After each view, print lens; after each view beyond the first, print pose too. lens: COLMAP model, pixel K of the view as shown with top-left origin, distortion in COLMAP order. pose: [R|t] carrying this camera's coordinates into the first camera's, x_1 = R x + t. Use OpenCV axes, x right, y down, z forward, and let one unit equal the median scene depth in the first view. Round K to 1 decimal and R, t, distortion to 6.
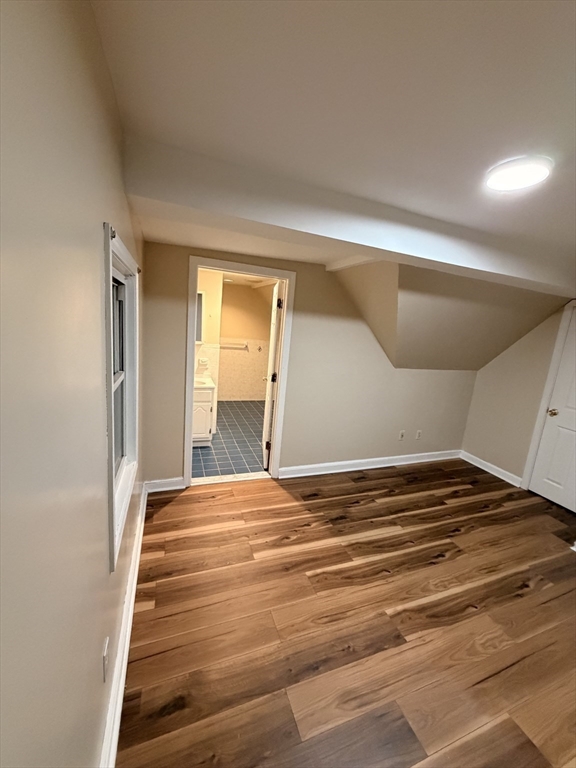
lens RADIAL K [[307.7, 0, 290.8], [0, 307.7, 376.0], [0, 0, 1]] dist [-0.002280, 0.000266]
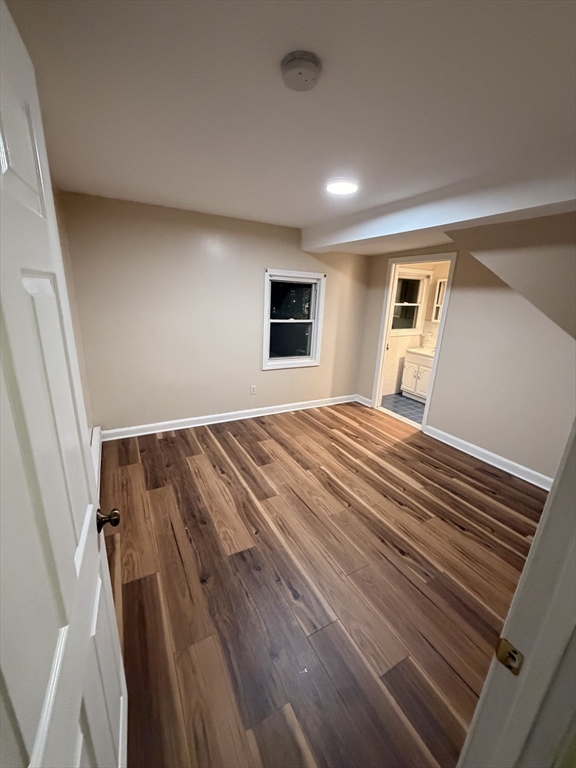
lens RADIAL K [[307.7, 0, 291.0], [0, 307.7, 385.8], [0, 0, 1]] dist [-0.002280, 0.000266]
pose [[0.141611, 0.203205, -0.968842, 1.296368], [-0.193104, 0.965574, 0.174294, 0.065139], [0.970905, 0.162406, 0.175976, 0.341628]]
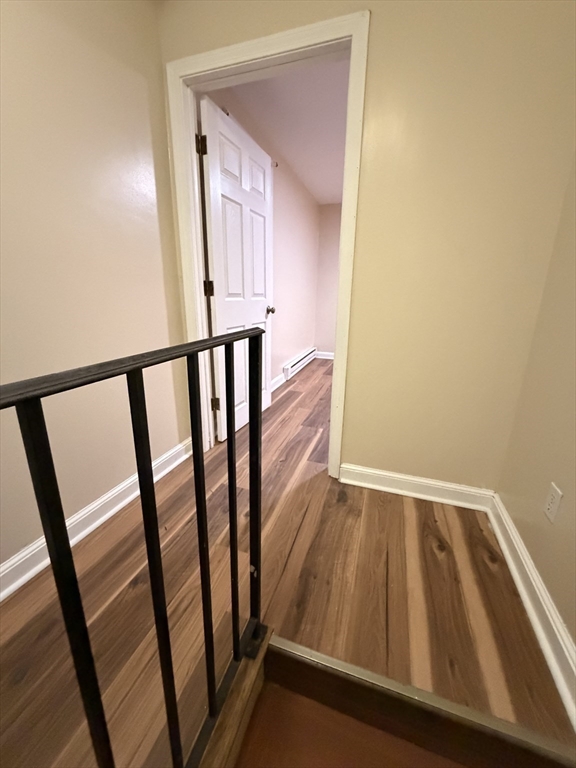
lens RADIAL K [[307.7, 0, 286.9], [0, 307.7, 381.0], [0, 0, 1]] dist [-0.002280, 0.000266]
pose [[-0.637189, 0.123574, -0.760736, 0.340149], [-0.191236, 0.930843, 0.311385, 0.142507], [0.746605, 0.343891, -0.569491, 0.705408]]
